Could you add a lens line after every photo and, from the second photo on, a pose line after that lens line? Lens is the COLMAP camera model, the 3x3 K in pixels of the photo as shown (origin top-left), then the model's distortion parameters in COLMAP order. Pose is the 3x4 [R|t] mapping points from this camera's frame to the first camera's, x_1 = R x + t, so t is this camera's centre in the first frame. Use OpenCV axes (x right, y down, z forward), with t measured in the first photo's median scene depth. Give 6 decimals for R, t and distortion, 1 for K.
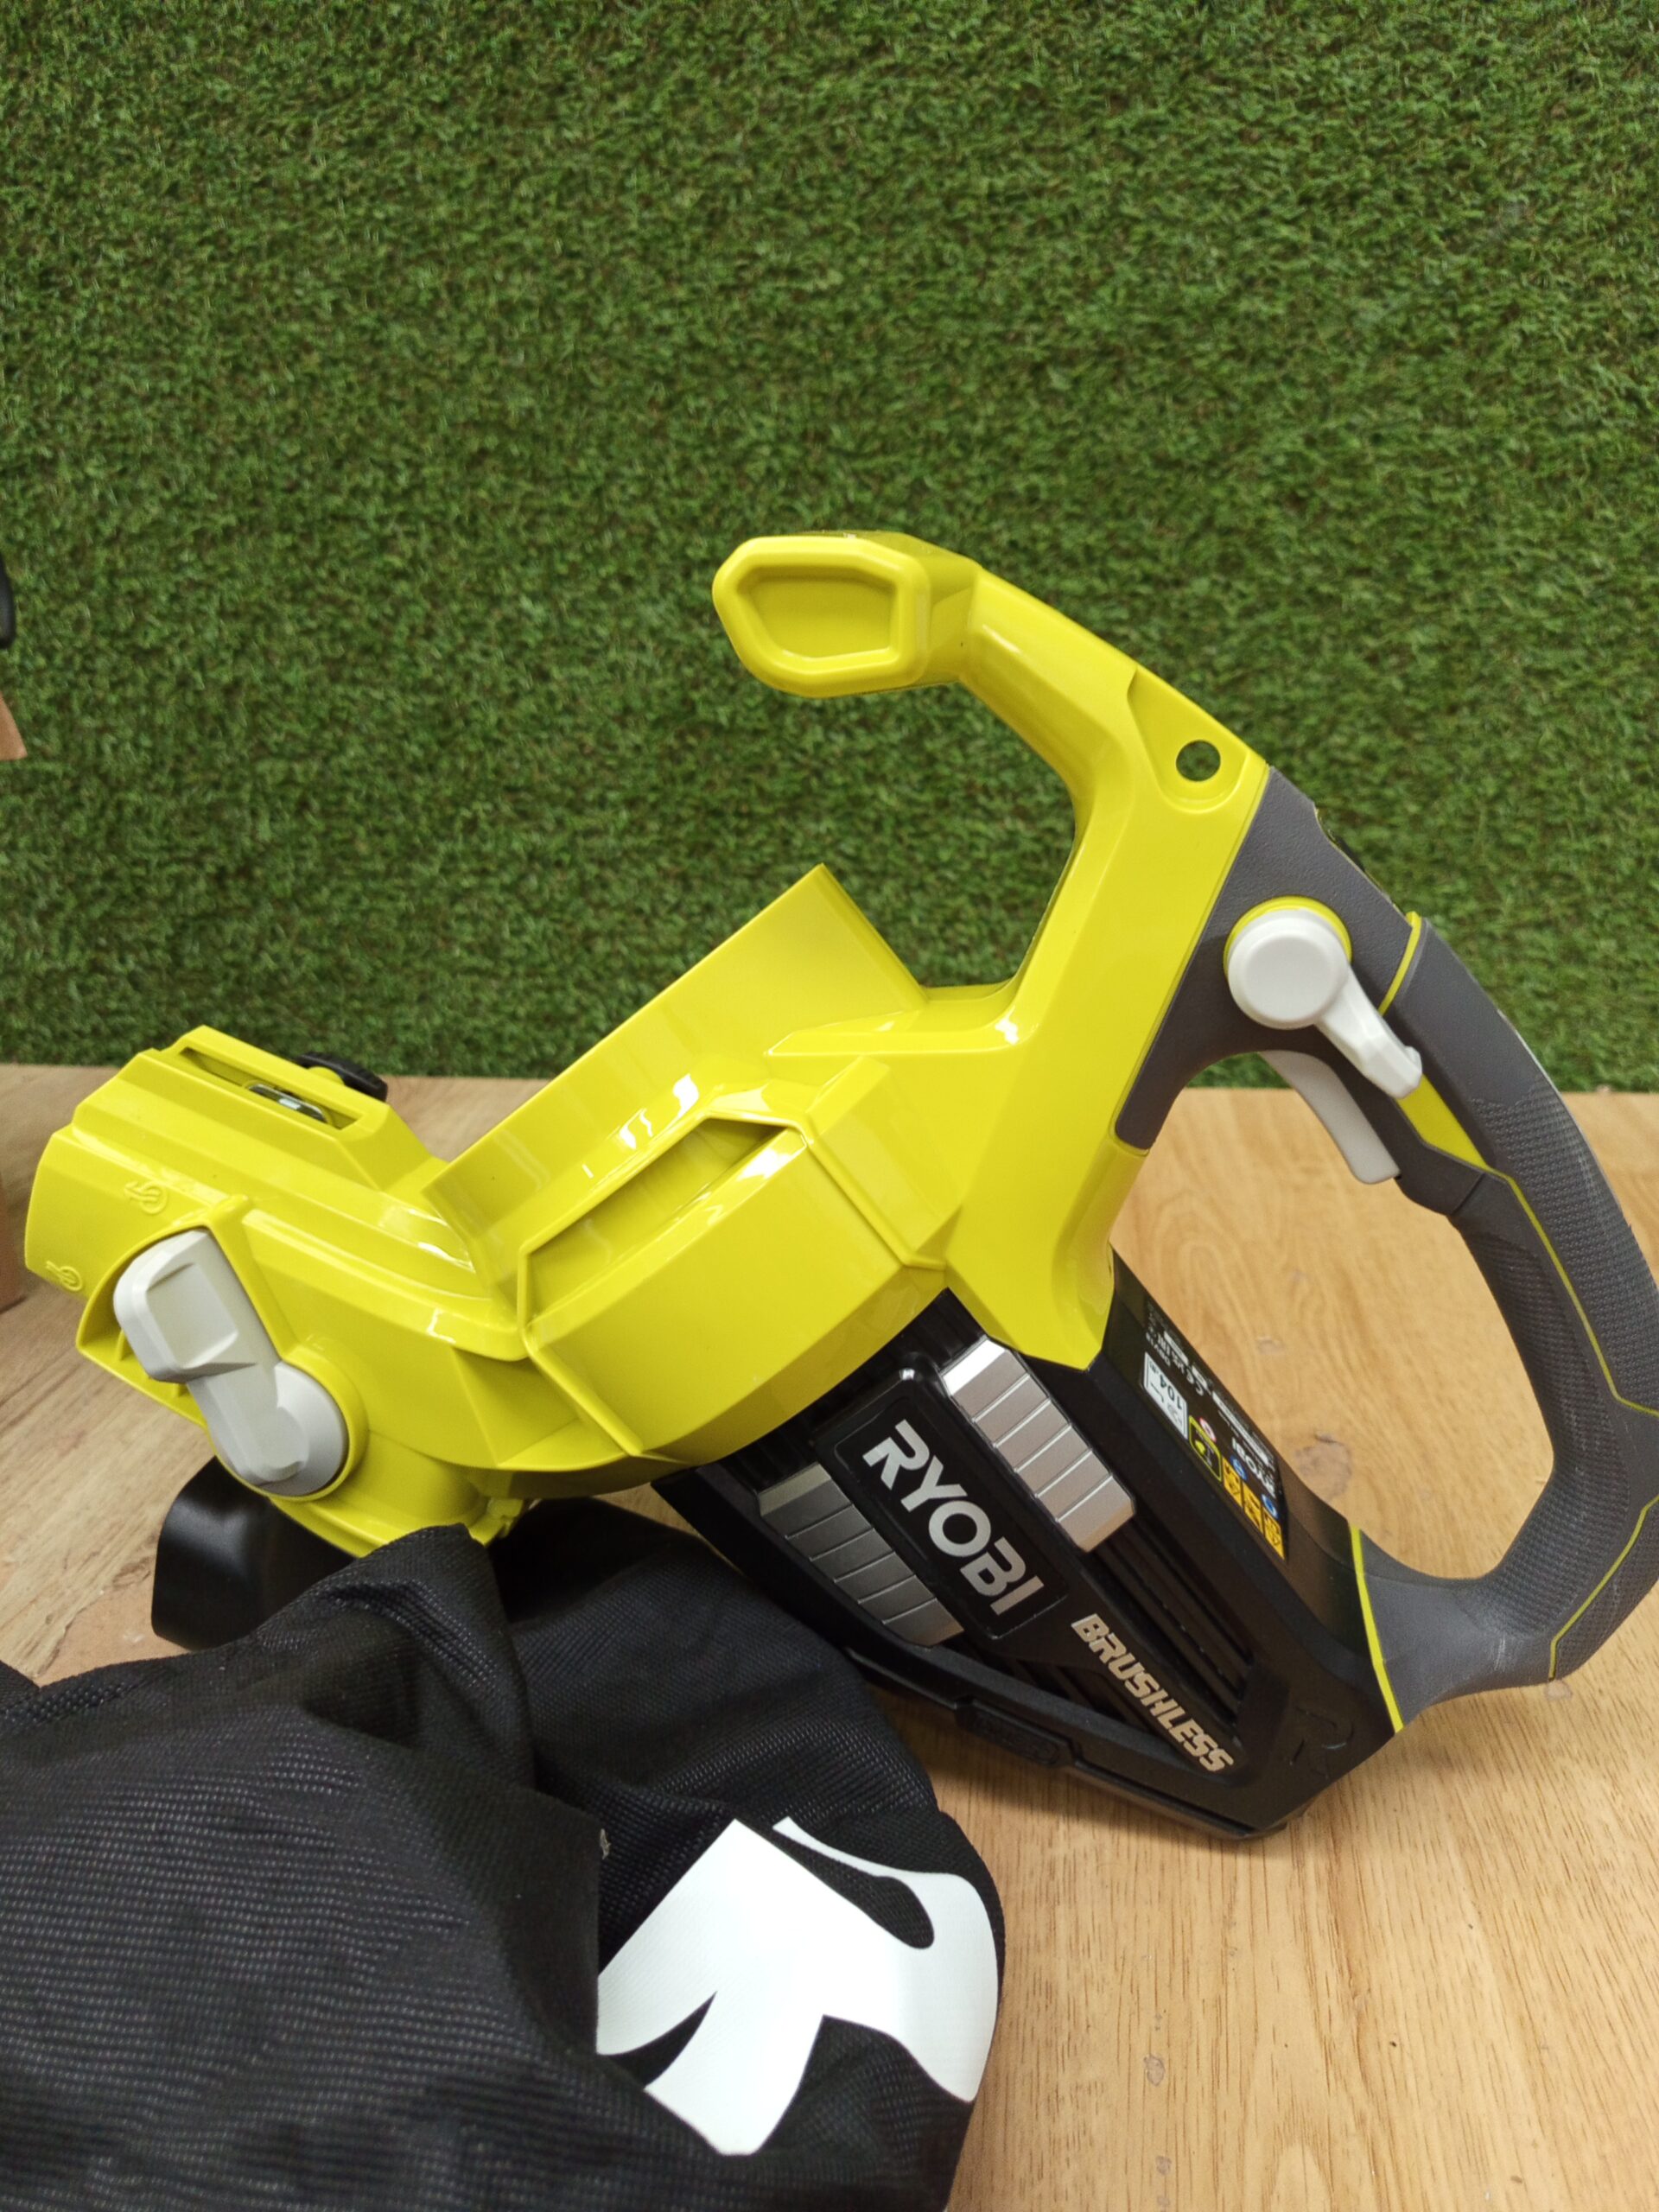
lens RADIAL K [[1551.2, 0, 829.5], [0, 1551.2, 1106.0], [0, 0, 1]] dist [-0.011088, -0.004401]
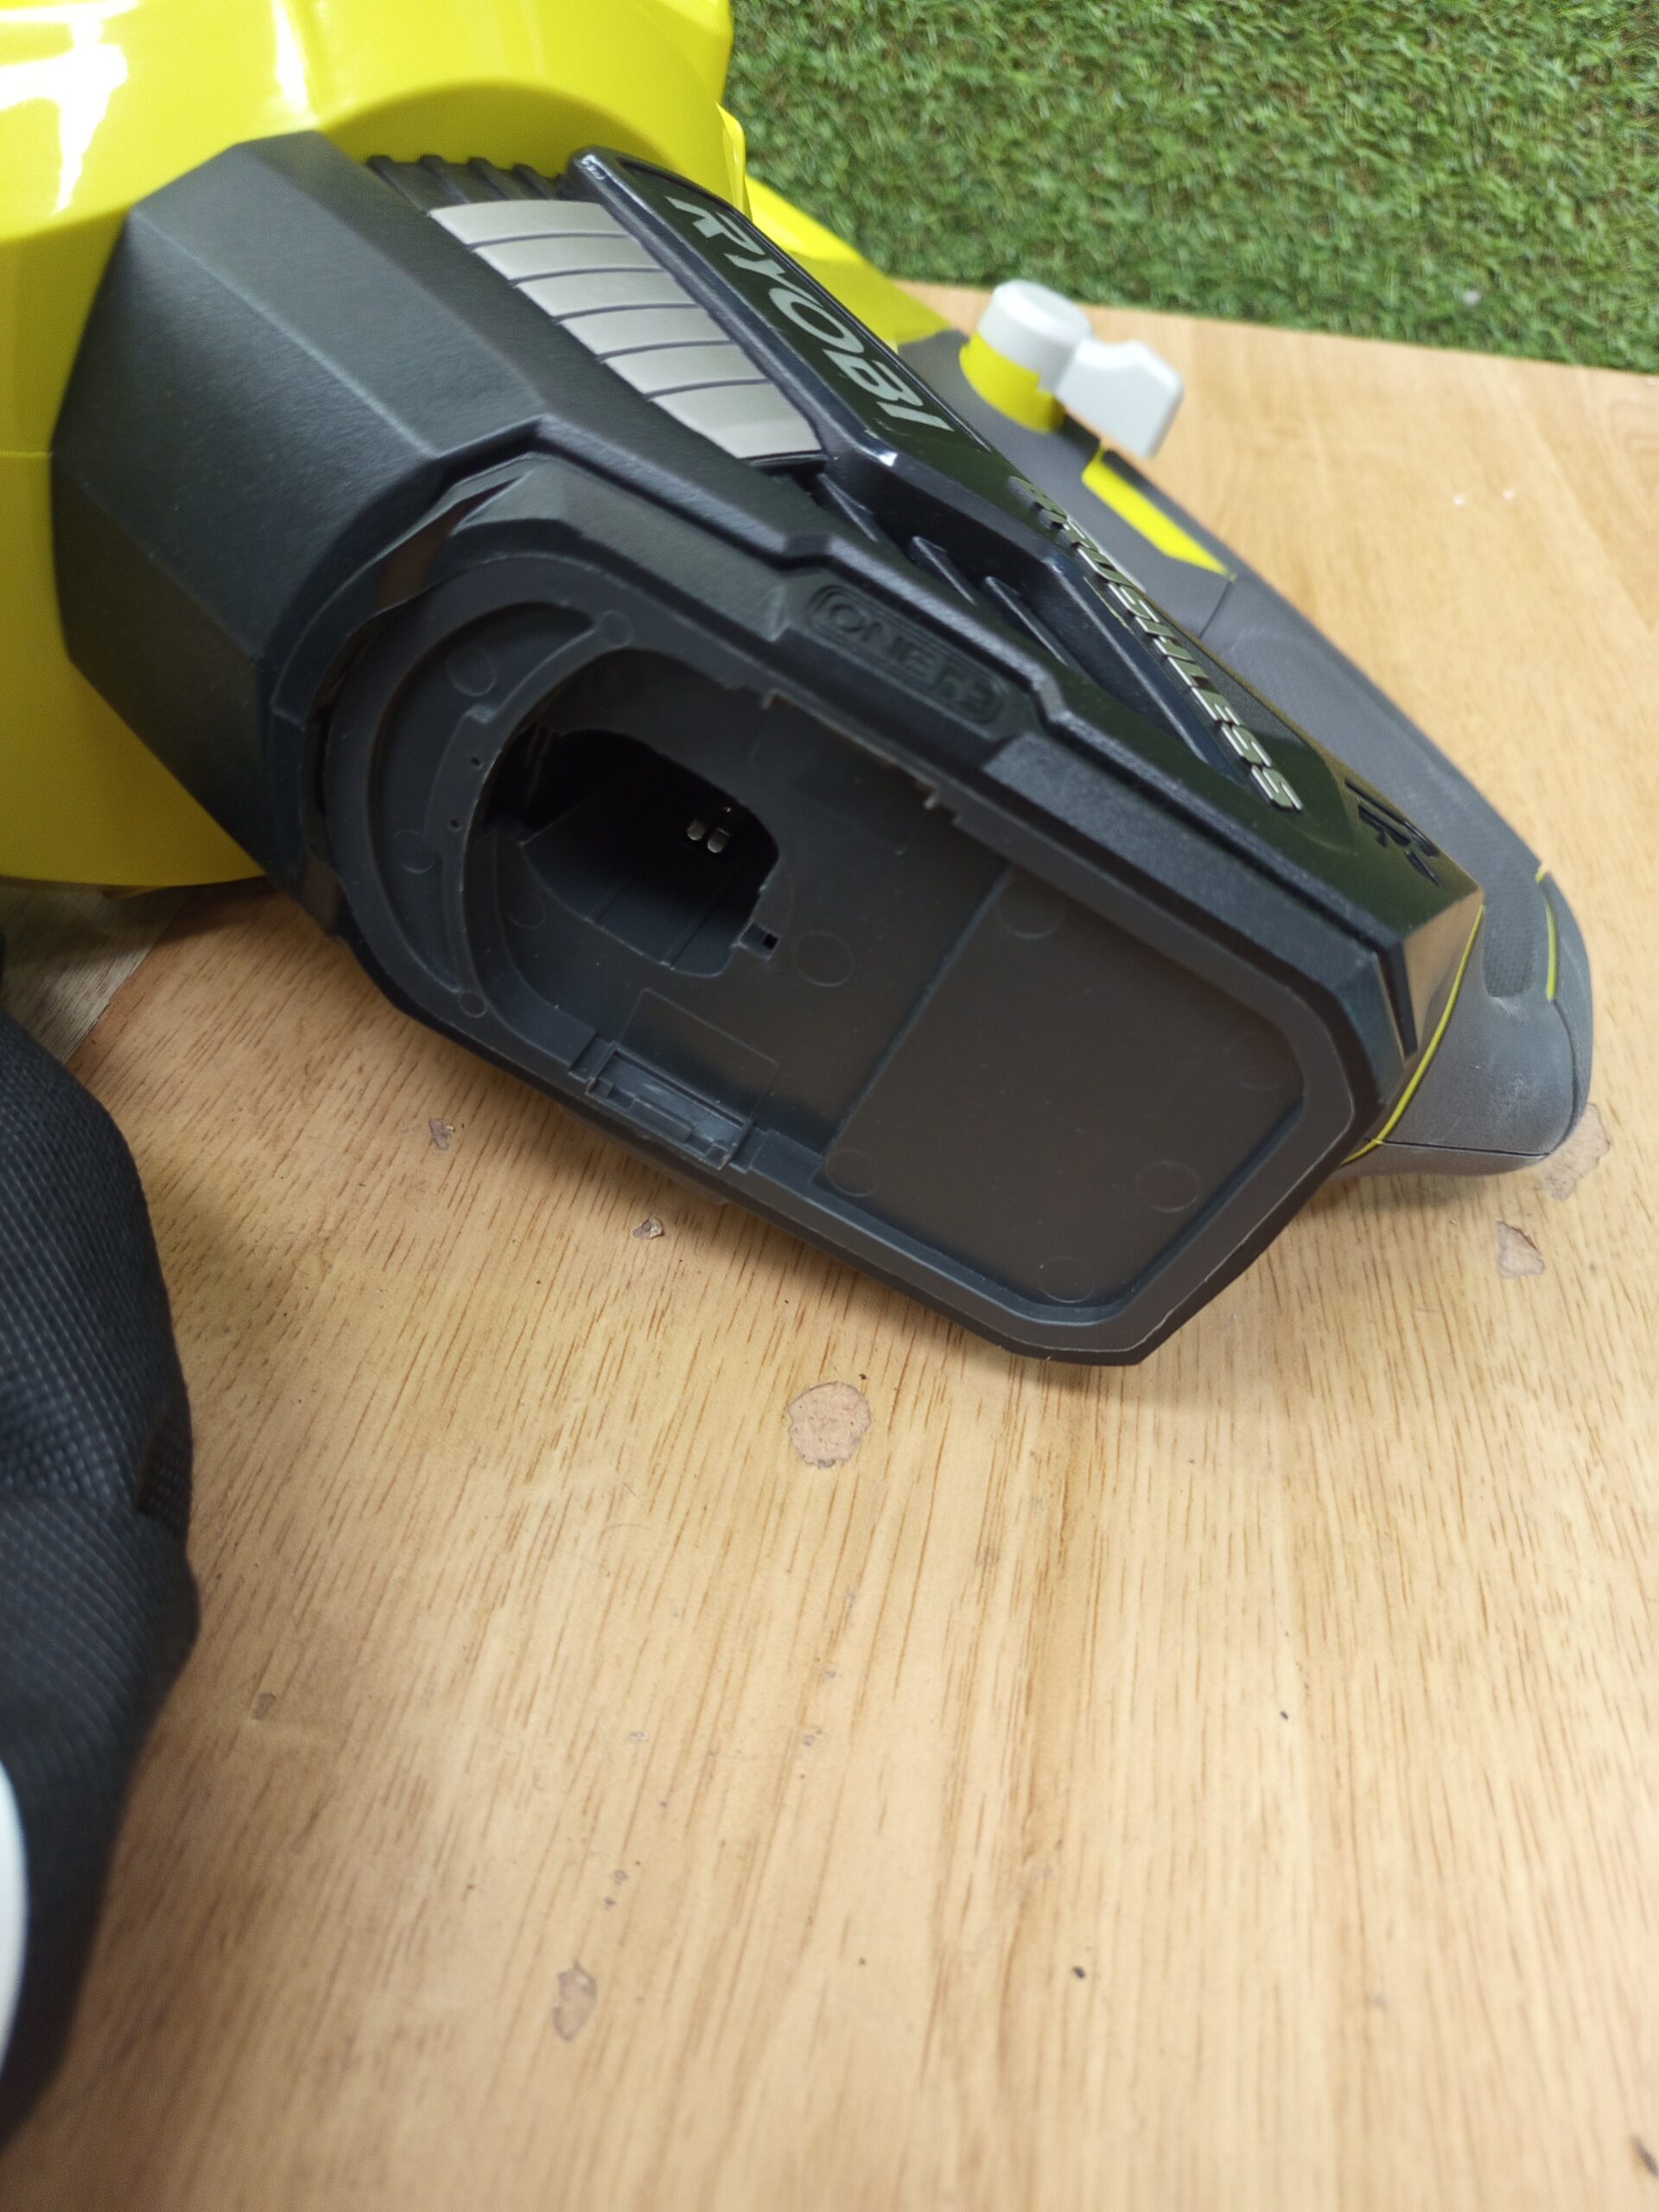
lens RADIAL K [[1551.2, 0, 829.5], [0, 1551.2, 1106.0], [0, 0, 1]] dist [-0.011088, -0.004401]
pose [[0.994049, 0.087272, 0.065189, 0.211260], [-0.105752, 0.916678, 0.385380, 0.160729], [-0.026124, -0.389981, 0.920452, 0.601783]]
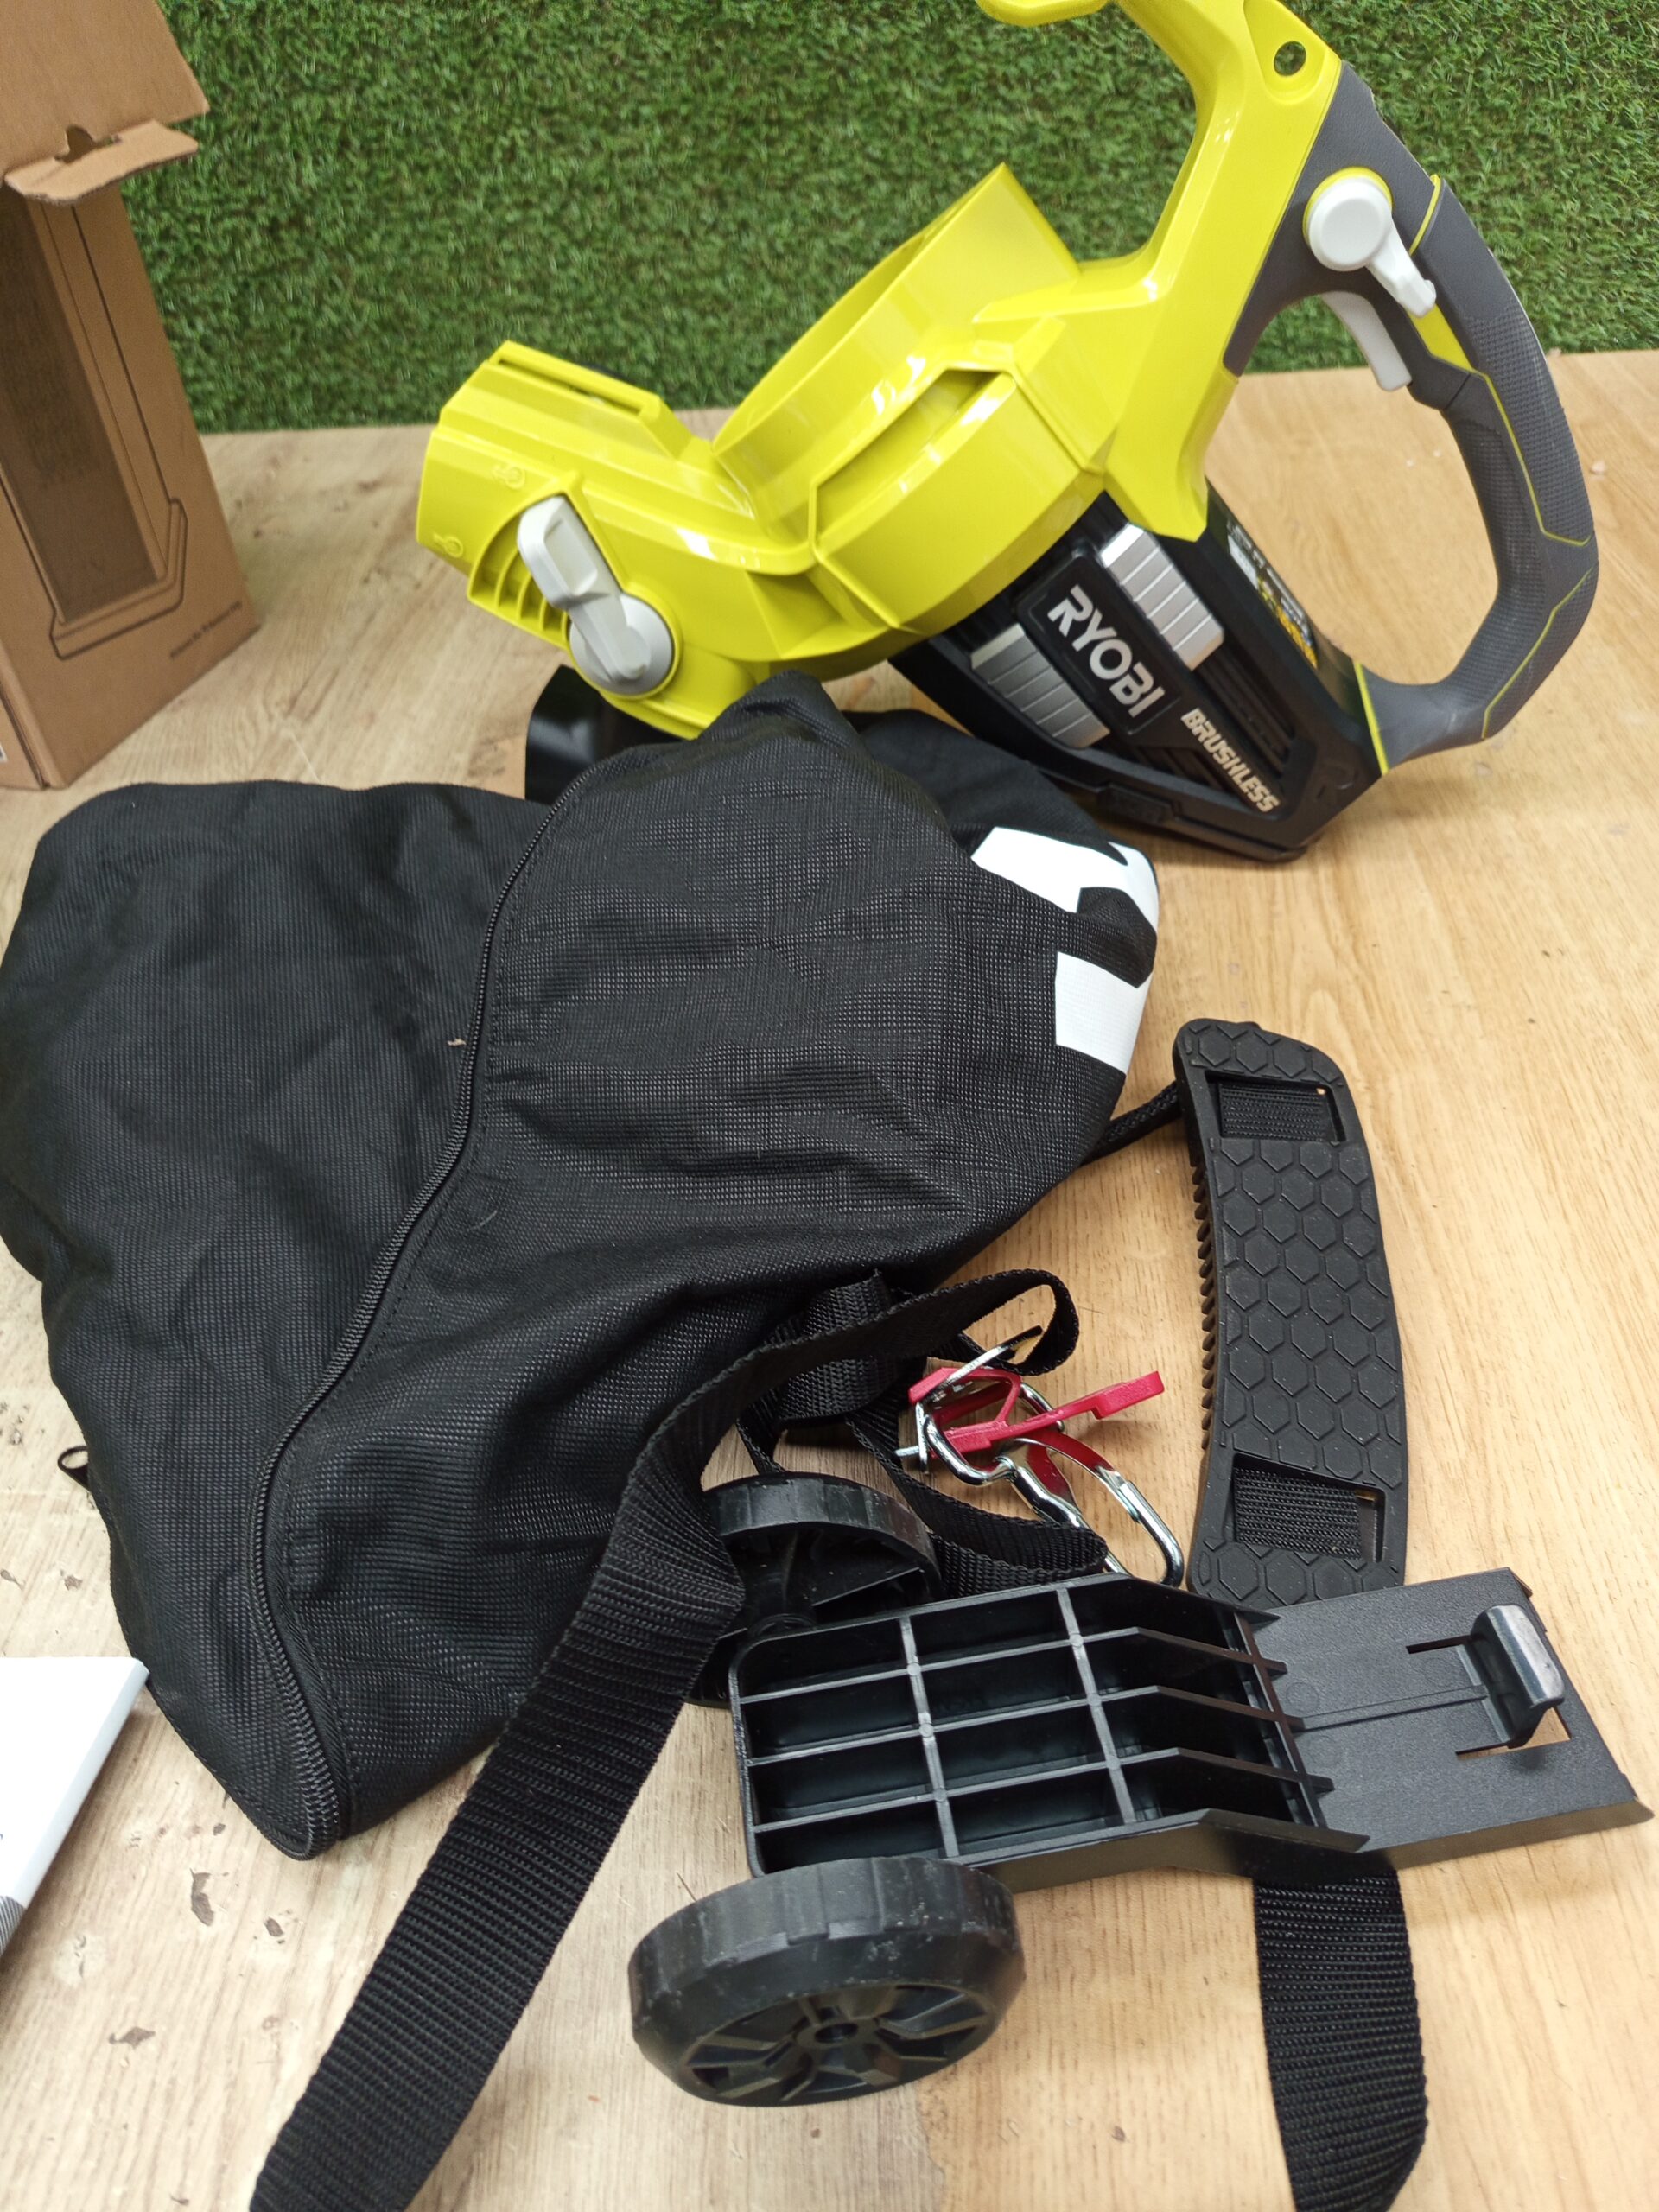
lens RADIAL K [[1530.5, 0, 829.5], [0, 1530.5, 1106.0], [0, 0, 1]] dist [-0.017732, -0.002546]
pose [[0.995938, -0.087192, 0.022493, -0.257231], [0.071755, 0.919381, 0.386769, 0.074993], [-0.054403, -0.383583, 0.921902, -0.523691]]
